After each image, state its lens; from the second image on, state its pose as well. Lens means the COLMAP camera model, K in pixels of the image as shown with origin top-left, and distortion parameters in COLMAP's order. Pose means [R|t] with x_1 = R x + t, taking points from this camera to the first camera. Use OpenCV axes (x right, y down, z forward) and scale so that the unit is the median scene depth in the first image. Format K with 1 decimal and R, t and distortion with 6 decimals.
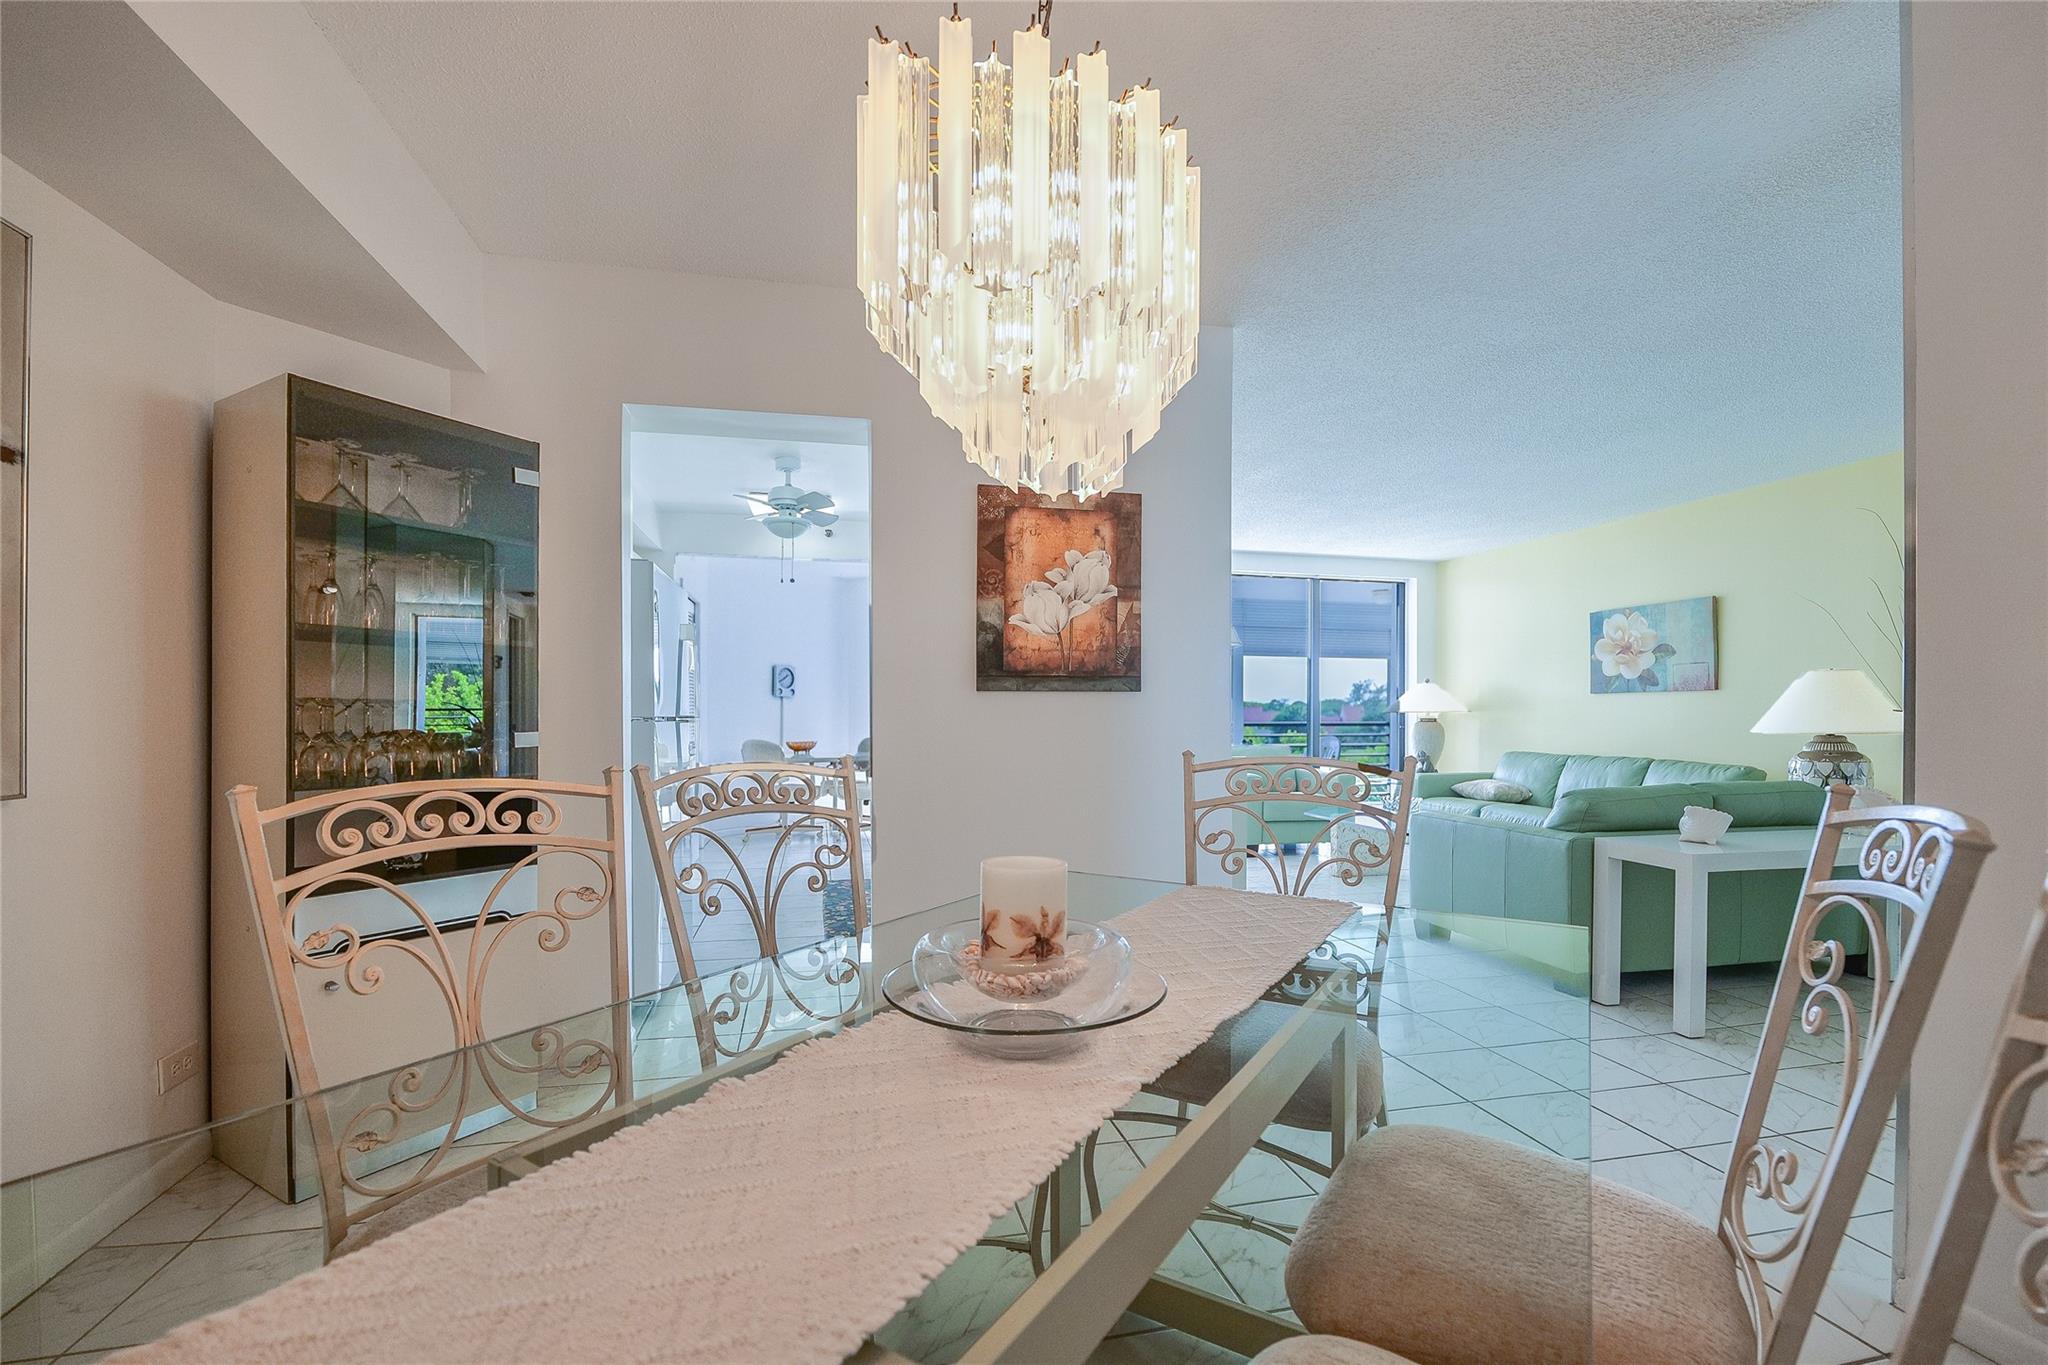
lens RADIAL K [[885.2, 0, 1023.2], [0, 885.2, 701.7], [0, 0, 1]] dist [-0.002697, -0.000193]
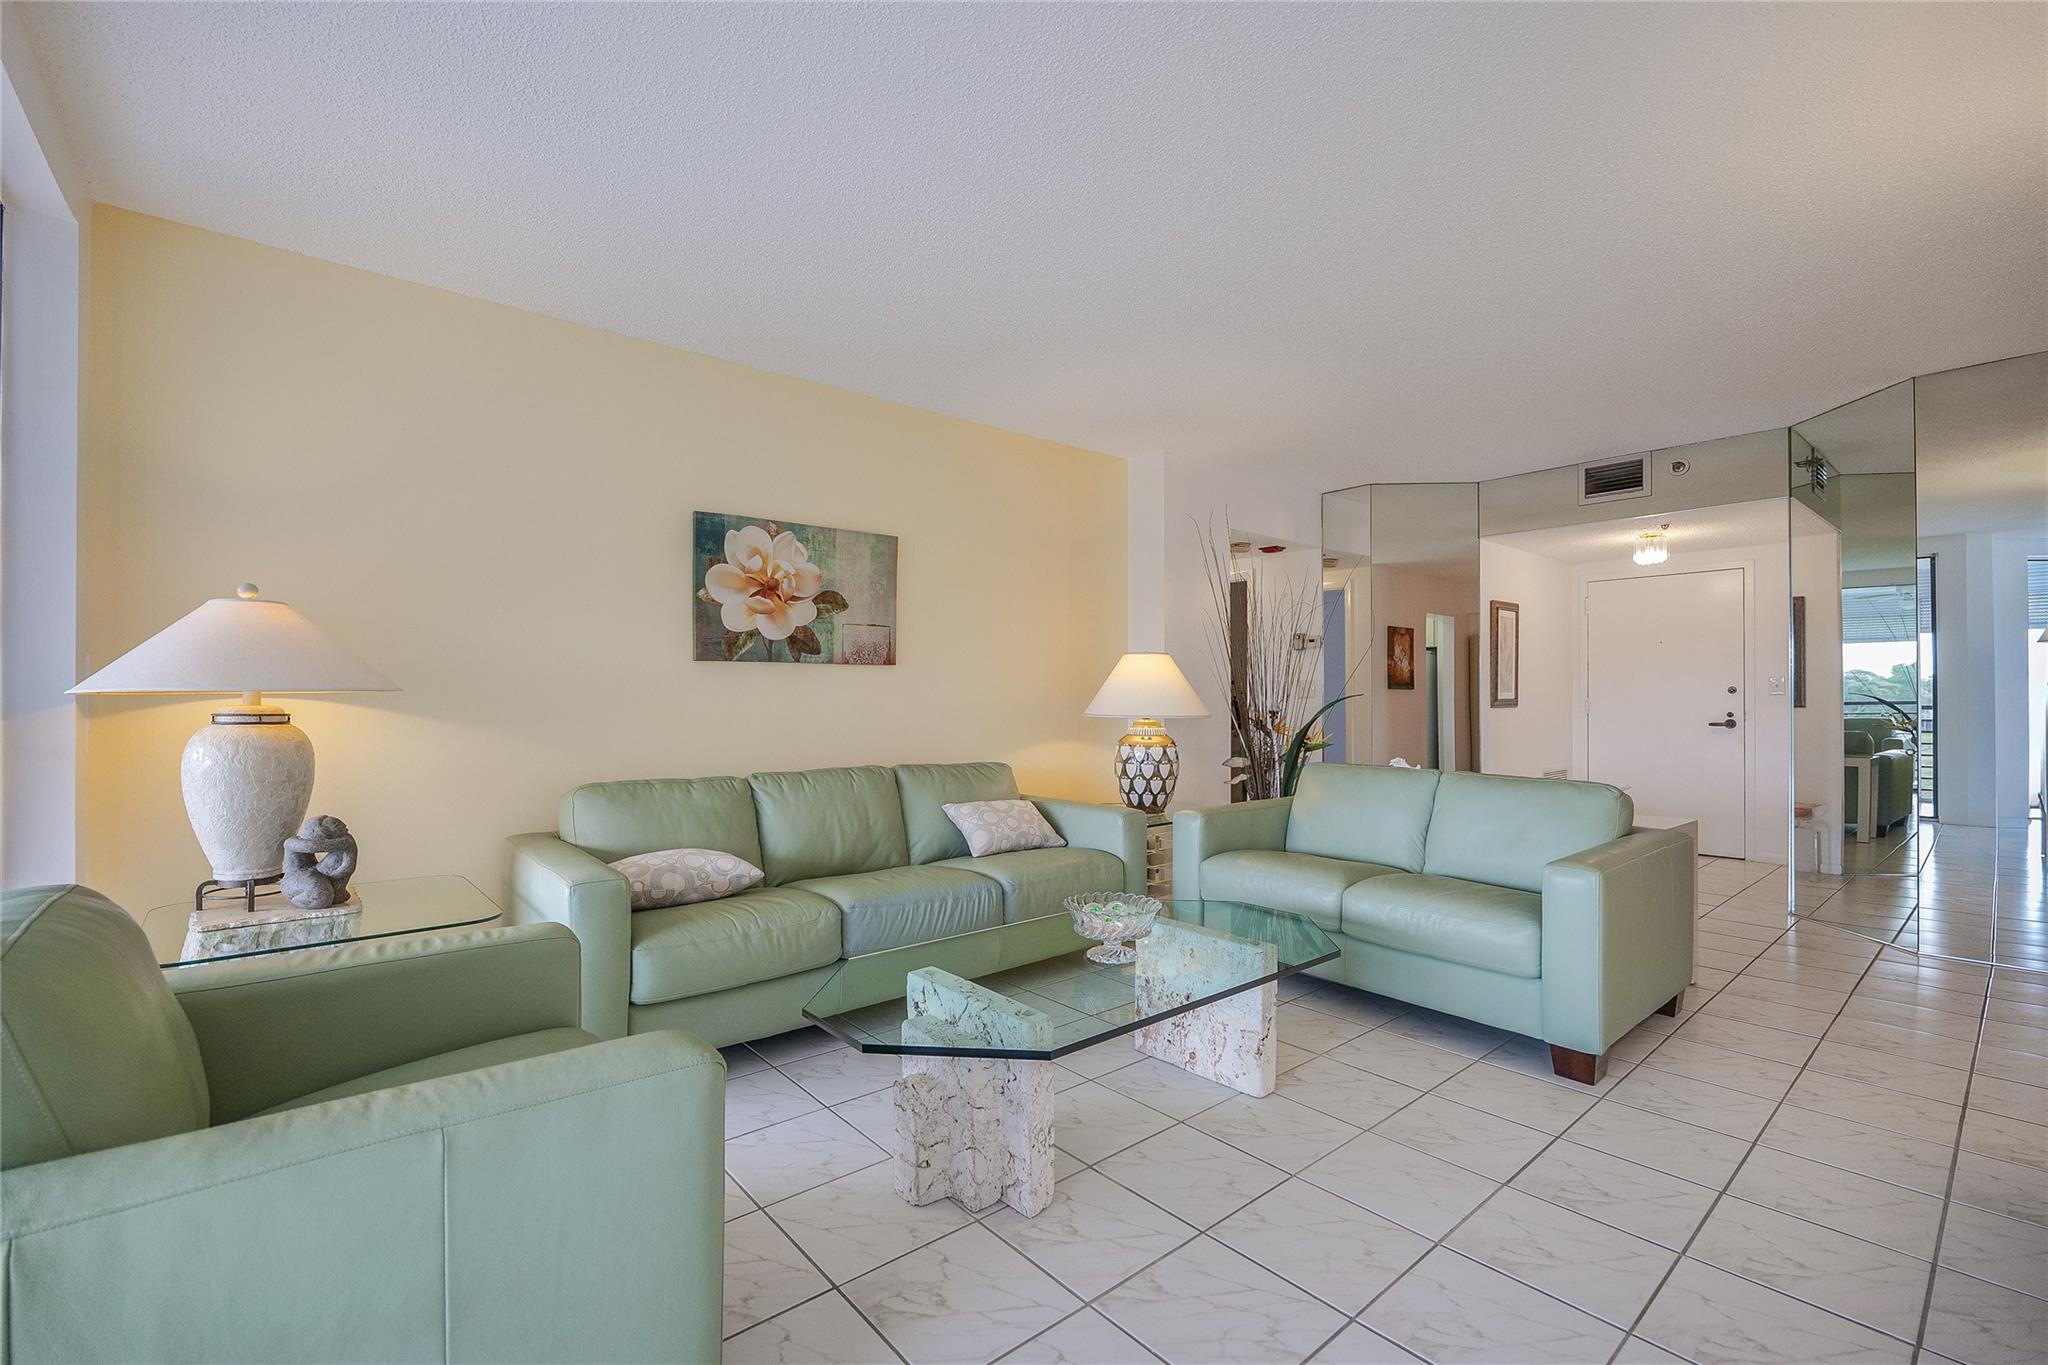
lens RADIAL K [[885.2, 0, 1025.2], [0, 885.2, 691.8], [0, 0, 1]] dist [-0.002697, -0.000193]
pose [[-0.461254, 0.002774, 0.887264, 0.071610], [-0.012087, 0.999883, -0.009410, 0.013607], [-0.887186, -0.015065, -0.461166, 1.130642]]
